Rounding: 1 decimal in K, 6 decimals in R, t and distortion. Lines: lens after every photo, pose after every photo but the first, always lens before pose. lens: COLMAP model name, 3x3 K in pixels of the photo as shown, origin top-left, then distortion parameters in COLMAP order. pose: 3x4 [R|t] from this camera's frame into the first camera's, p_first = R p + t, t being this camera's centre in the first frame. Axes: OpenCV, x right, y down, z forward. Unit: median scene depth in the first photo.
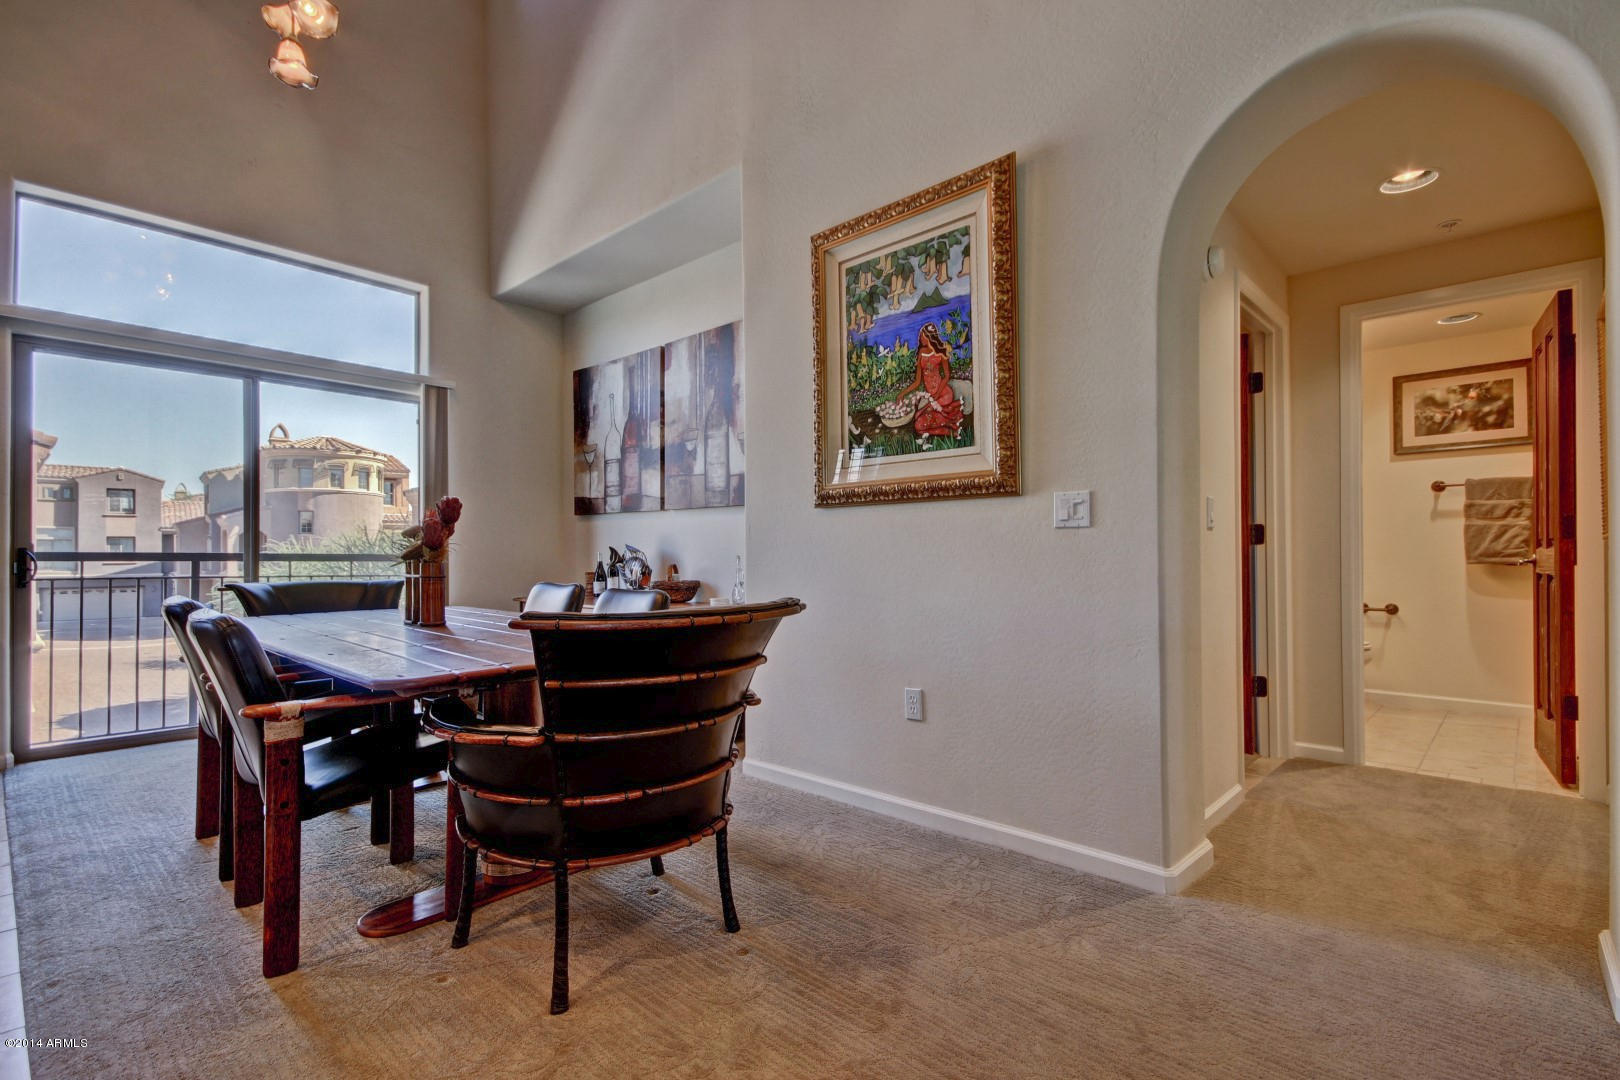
lens RADIAL K [[758.6, 0, 820.7], [0, 758.6, 545.6], [0, 0, 1]] dist [0.018722, -0.001507]
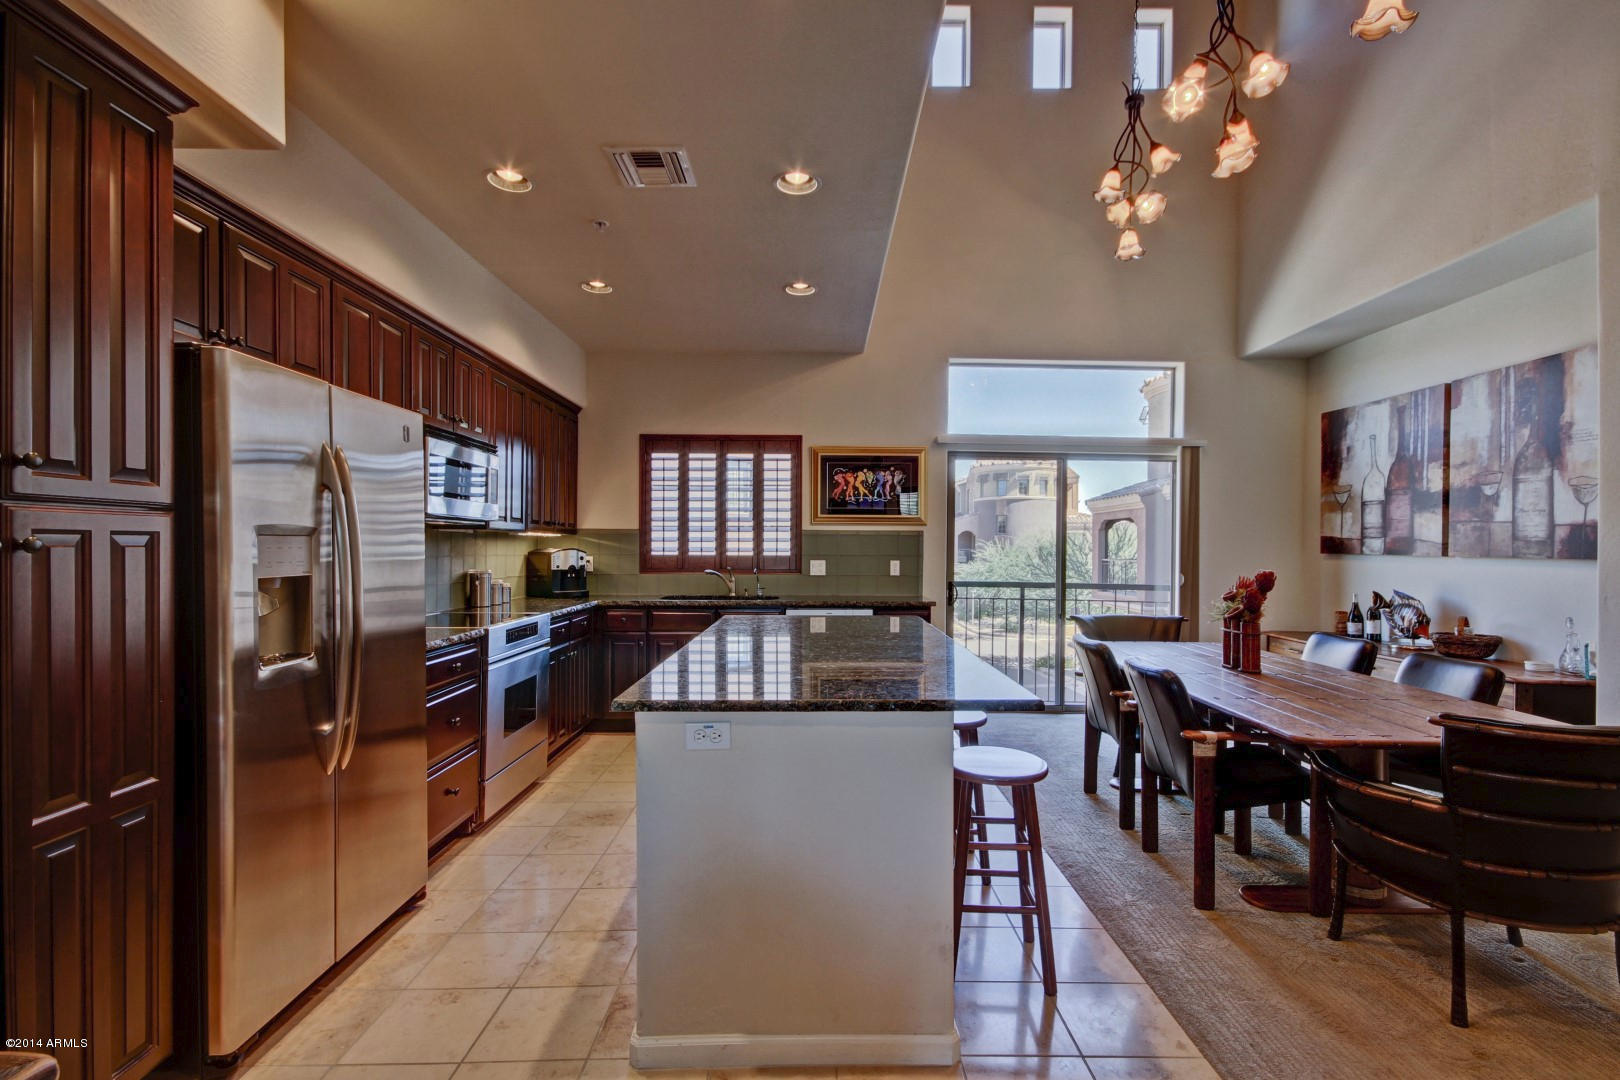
lens RADIAL K [[741.0, 0, 816.0], [0, 741.0, 548.9], [0, 0, 1]] dist [0.025505, -0.006667]
pose [[0.680228, 0.011524, -0.732910, -0.084085], [-0.002759, 0.999910, 0.013162, -0.102688], [0.732995, -0.006931, 0.680199, -0.333128]]
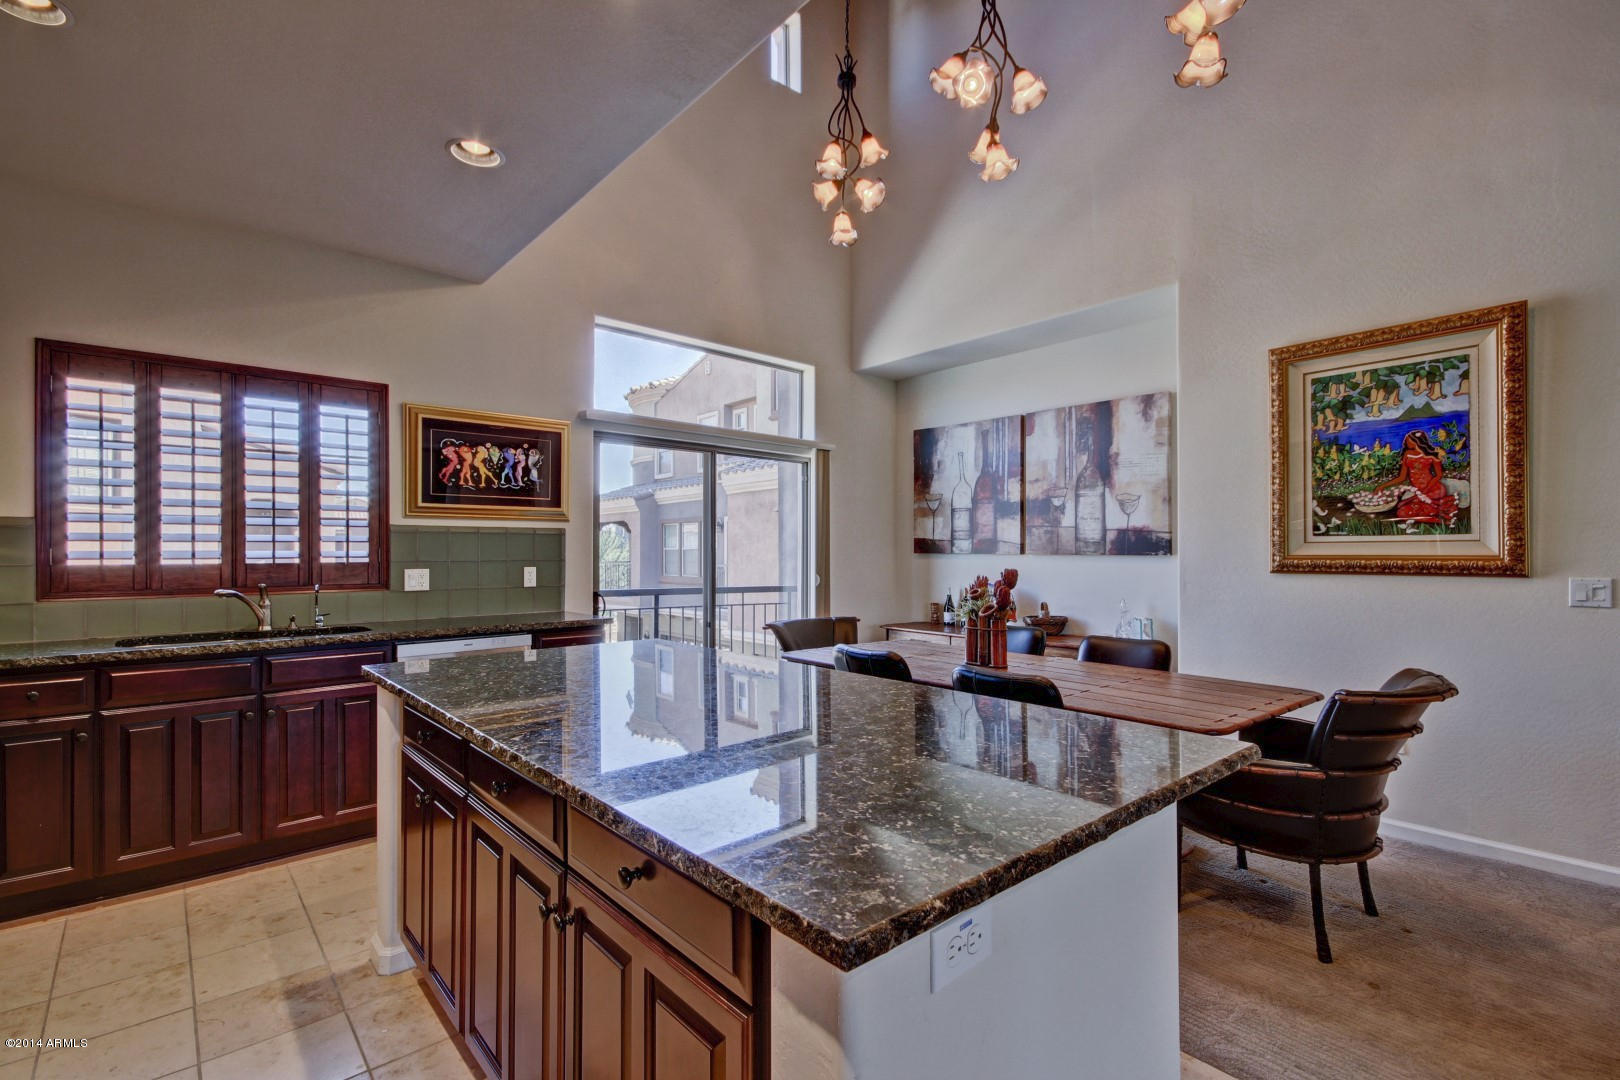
lens RADIAL K [[741.0, 0, 822.3], [0, 741.0, 548.9], [0, 0, 1]] dist [0.025505, -0.006667]
pose [[0.994485, 0.004315, -0.104786, -0.612693], [-0.003621, 0.999970, 0.006808, -0.095882], [0.104812, -0.006391, 0.994471, -0.273410]]
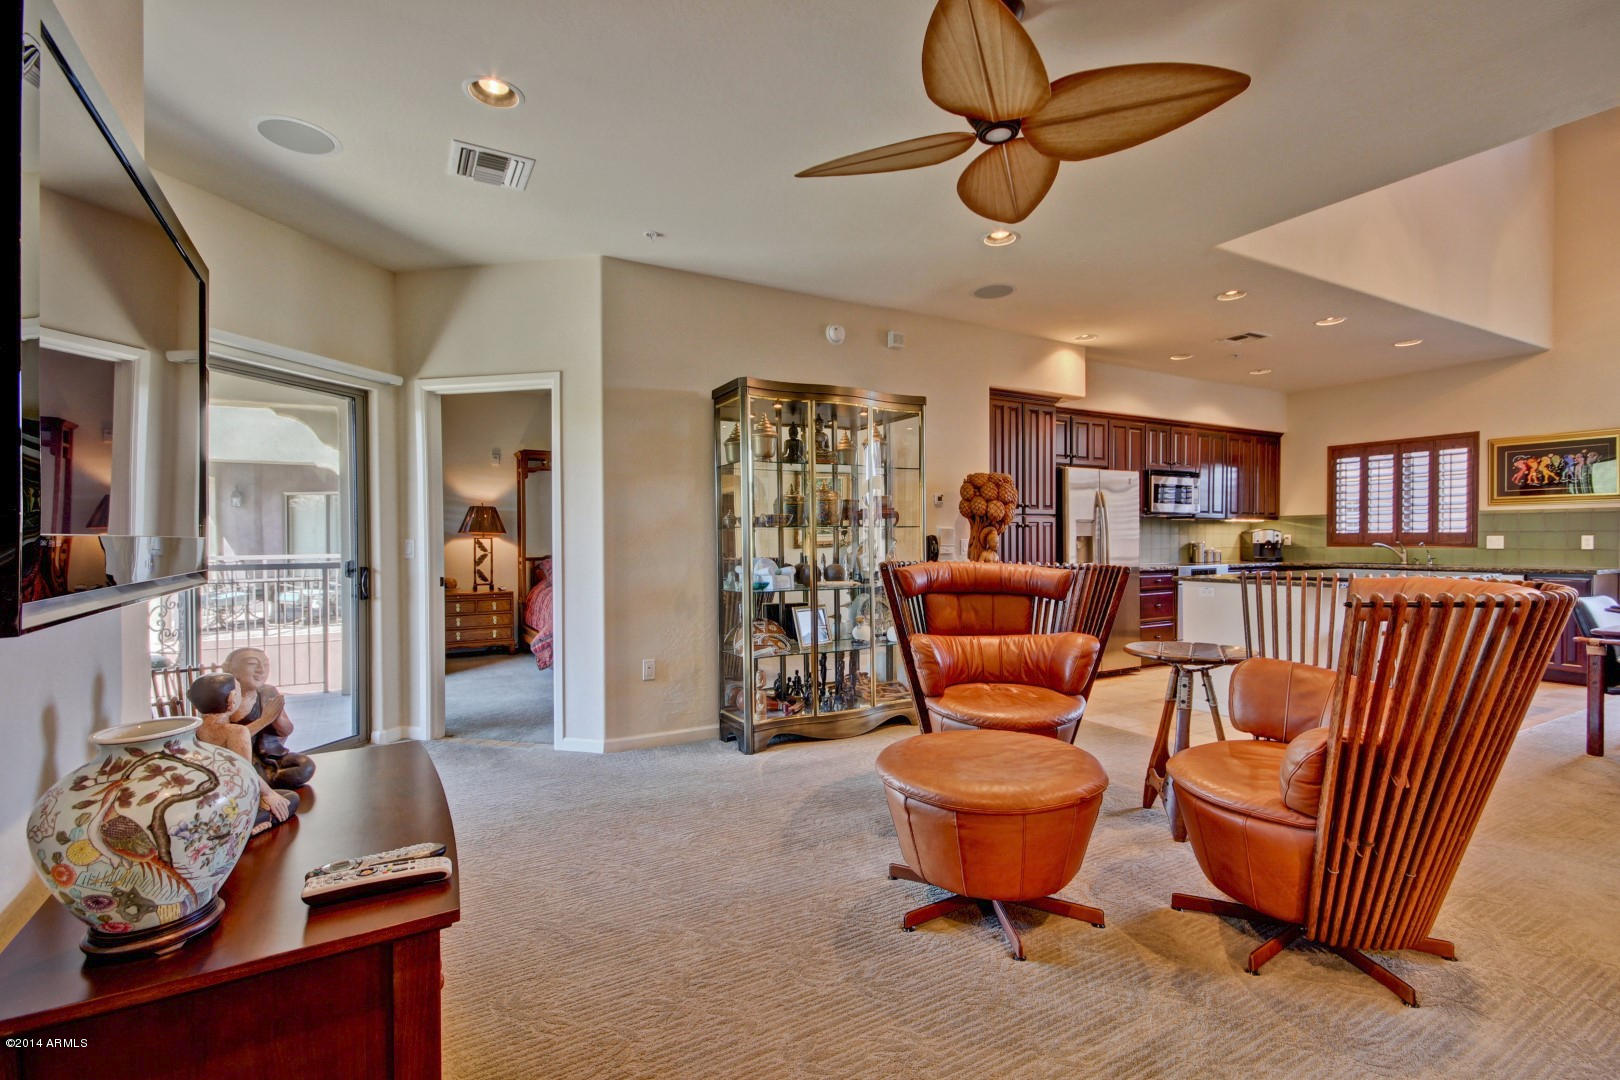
lens RADIAL K [[758.6, 0, 814.3], [0, 758.6, 548.6], [0, 0, 1]] dist [0.018722, -0.001507]
pose [[-0.291511, 0.017634, -0.956405, 1.323413], [0.014569, 0.999796, 0.013993, -0.073334], [0.956457, -0.009855, -0.291708, -0.328304]]
